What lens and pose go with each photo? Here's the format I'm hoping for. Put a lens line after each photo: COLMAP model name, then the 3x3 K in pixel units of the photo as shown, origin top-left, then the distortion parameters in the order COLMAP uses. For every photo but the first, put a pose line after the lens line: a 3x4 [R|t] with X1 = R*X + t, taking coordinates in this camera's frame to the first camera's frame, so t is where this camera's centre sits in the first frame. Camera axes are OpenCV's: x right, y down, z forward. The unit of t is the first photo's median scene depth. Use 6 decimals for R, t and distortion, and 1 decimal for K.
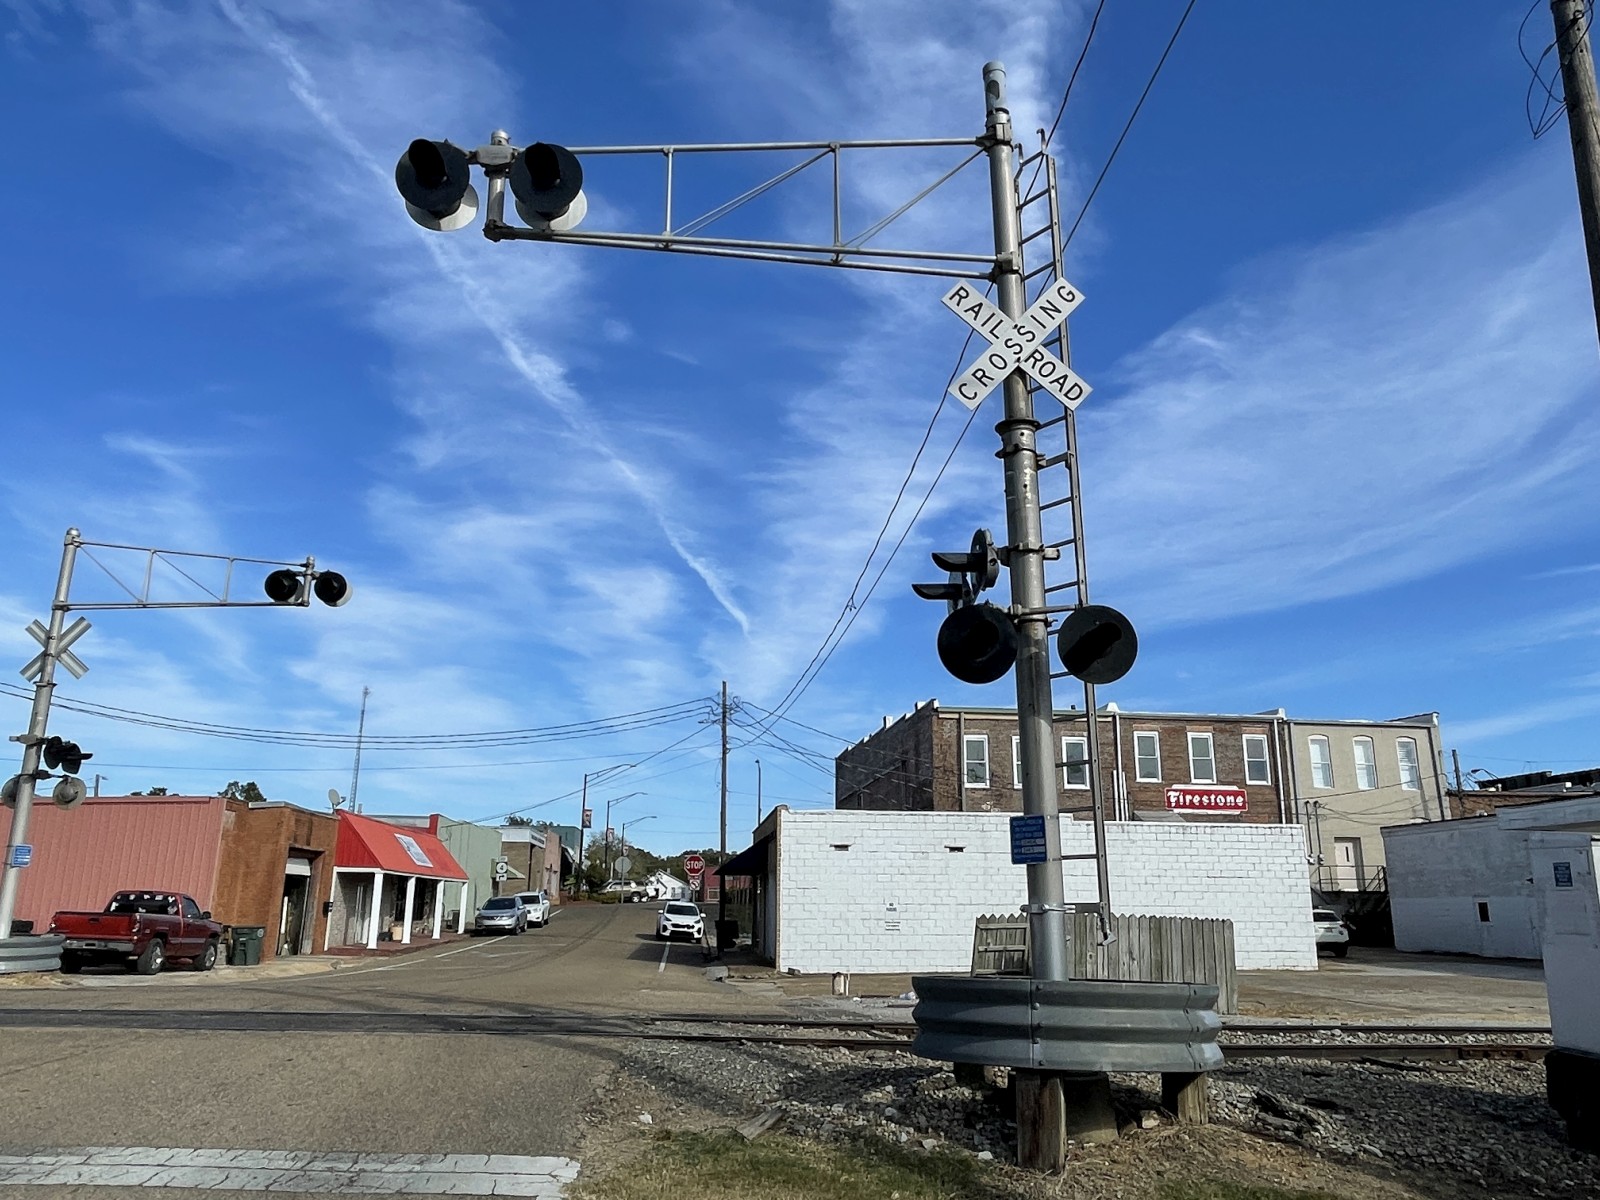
lens RADIAL K [[1204.9, 0, 818.0], [0, 1204.9, 595.4], [0, 0, 1]] dist [0.003417, -0.004917]
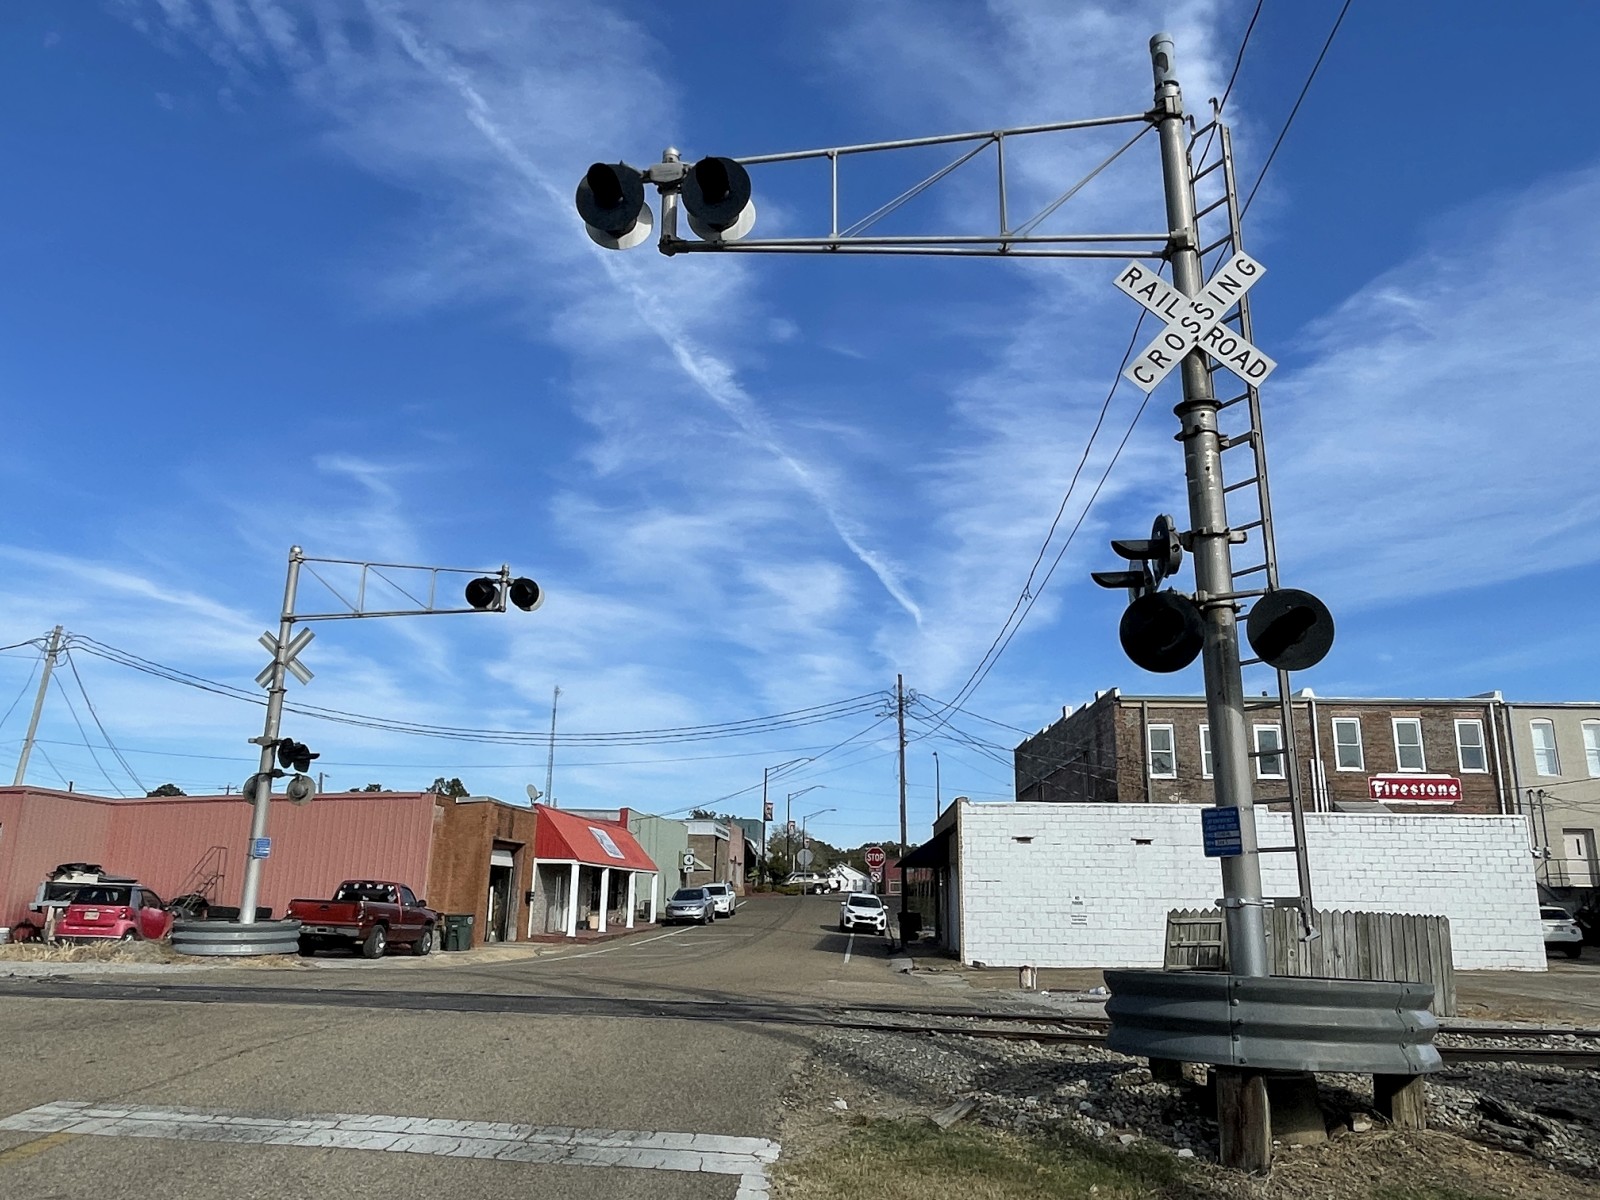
lens RADIAL K [[1208.4, 0, 810.8], [0, 1208.4, 597.5], [0, 0, 1]] dist [0.002529, -0.002987]
pose [[0.988577, -0.029926, -0.147715, -0.001152], [0.031130, 0.999498, 0.005847, -0.000846], [0.147466, -0.010378, 0.989013, -0.003987]]
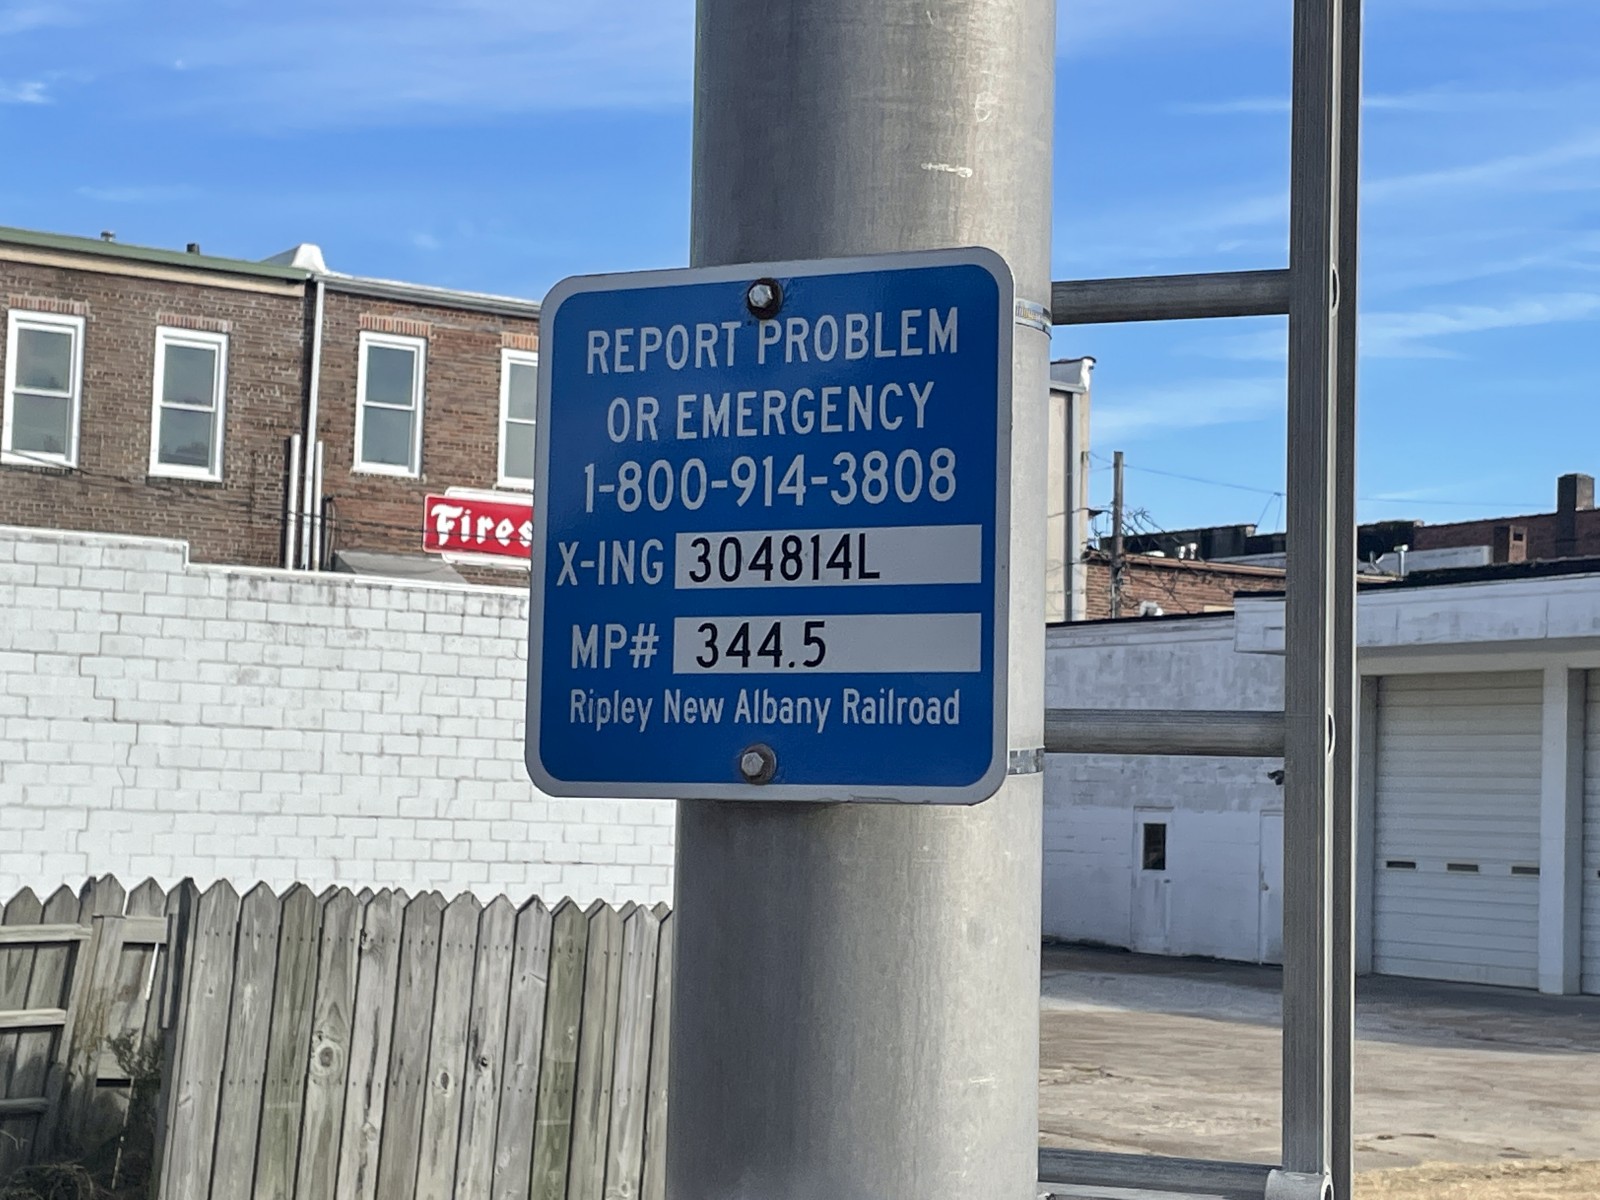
lens RADIAL K [[2935.2, 0, 800.0], [0, 2935.2, 600.0], [0, 0, 1]] dist [0.027955, 0.167652]
pose [[0.904971, 0.056055, 0.421765, 0.031668], [-0.135336, 0.977723, 0.160442, 0.059970], [-0.403376, -0.202275, 0.892397, 0.279811]]
